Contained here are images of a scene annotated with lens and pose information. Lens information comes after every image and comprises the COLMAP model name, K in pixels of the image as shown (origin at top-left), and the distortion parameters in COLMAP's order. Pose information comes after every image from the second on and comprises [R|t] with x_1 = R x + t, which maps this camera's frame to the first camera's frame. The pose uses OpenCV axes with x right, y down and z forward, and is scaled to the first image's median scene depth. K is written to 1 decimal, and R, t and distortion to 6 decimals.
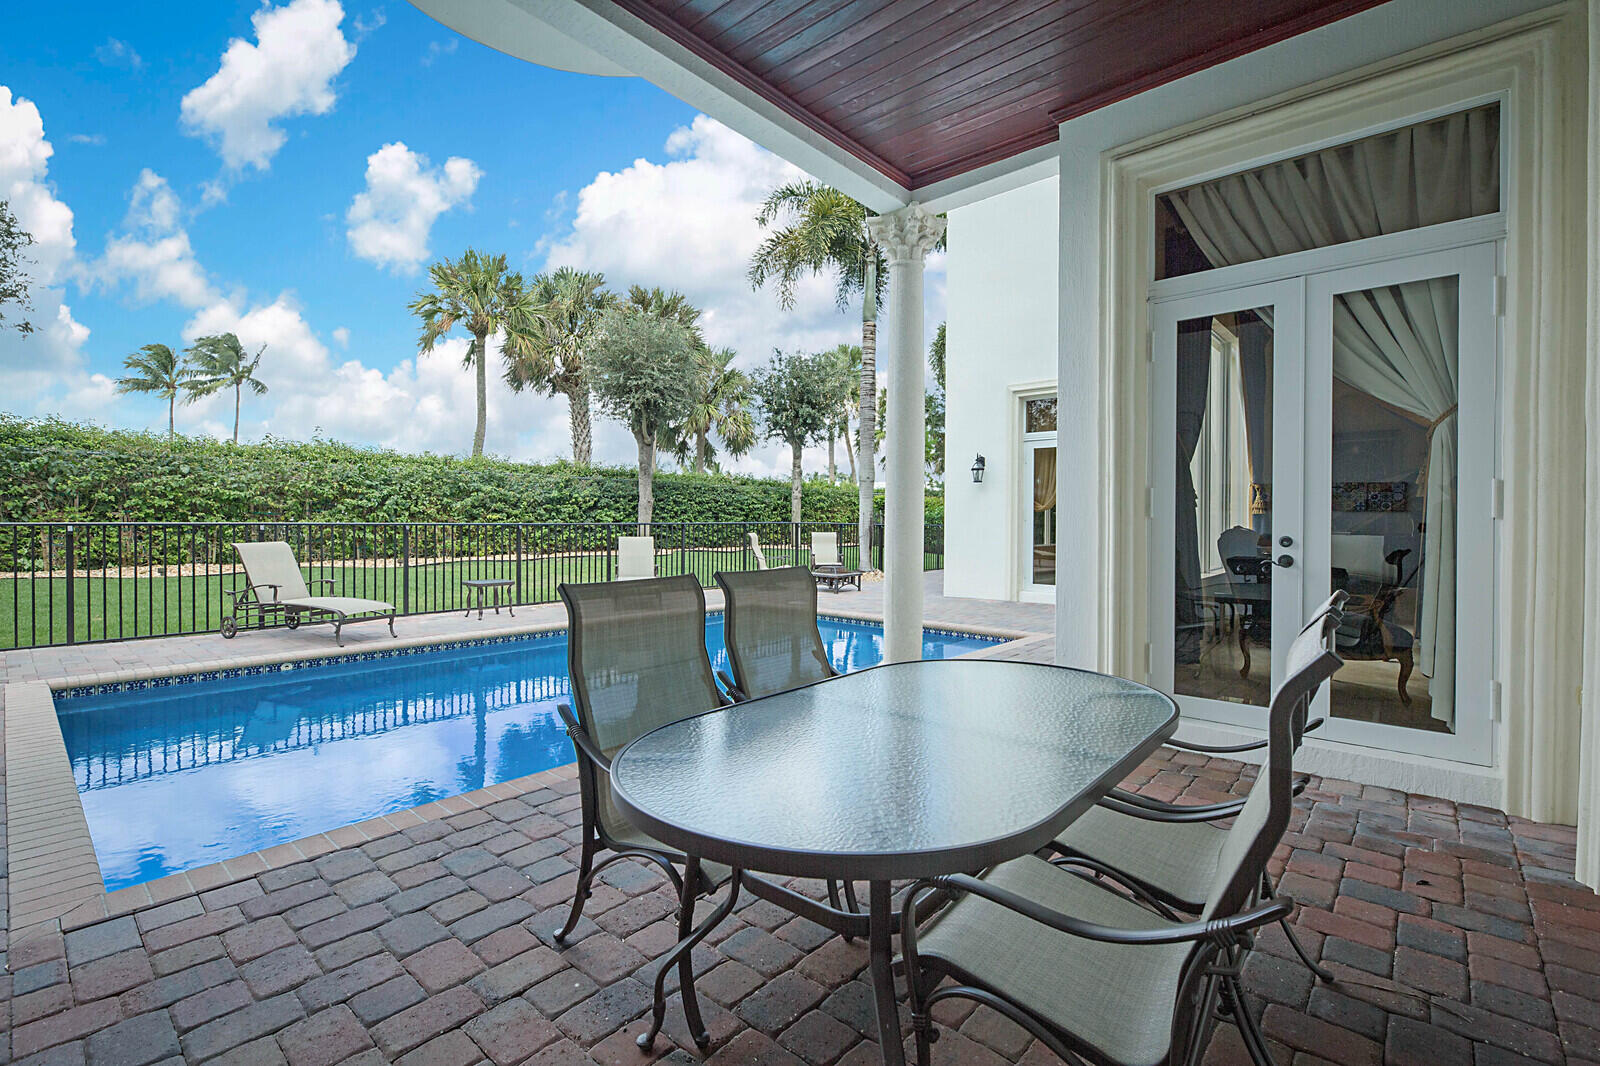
lens RADIAL K [[716.0, 0, 800.0], [0, 716.0, 533.0], [0, 0, 1]] dist [0.000237, -0.000821]
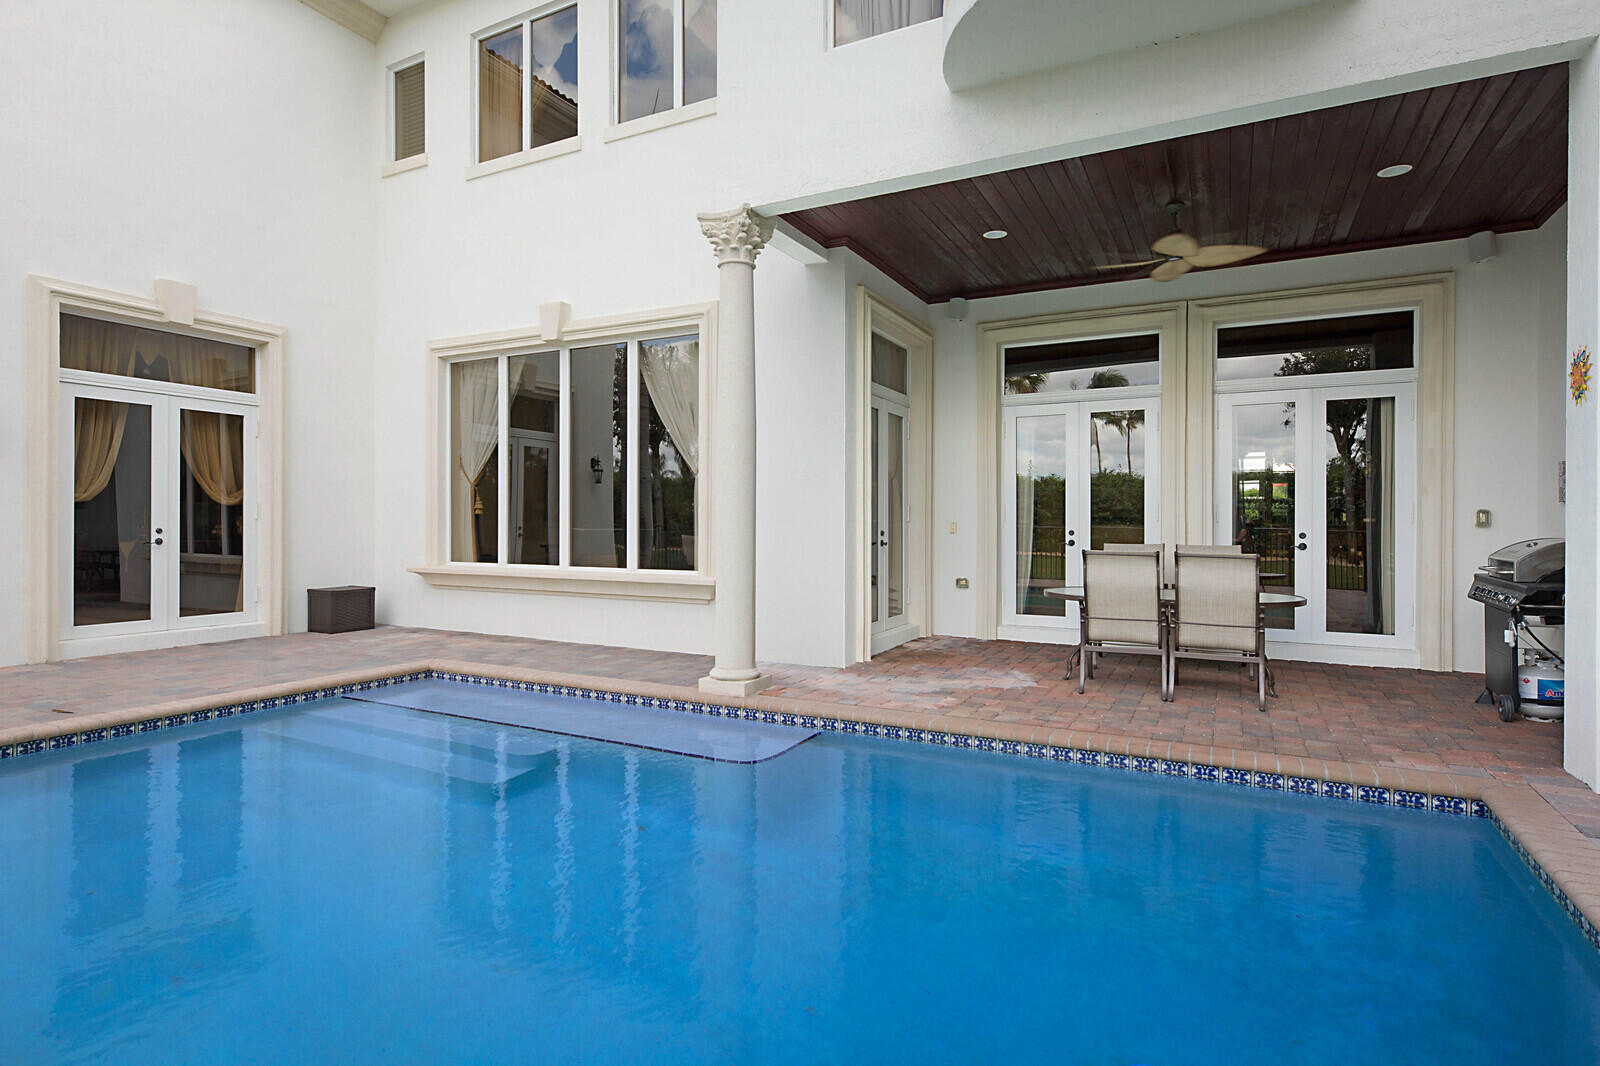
lens RADIAL K [[846.6, 0, 800.0], [0, 846.6, 533.0], [0, 0, 1]] dist [0.000032, 0.000017]
pose [[-0.240124, -0.014226, 0.970638, -0.343772], [0.009250, 0.999814, 0.016942, -0.007593], [-0.970698, 0.013046, -0.239948, 0.407854]]
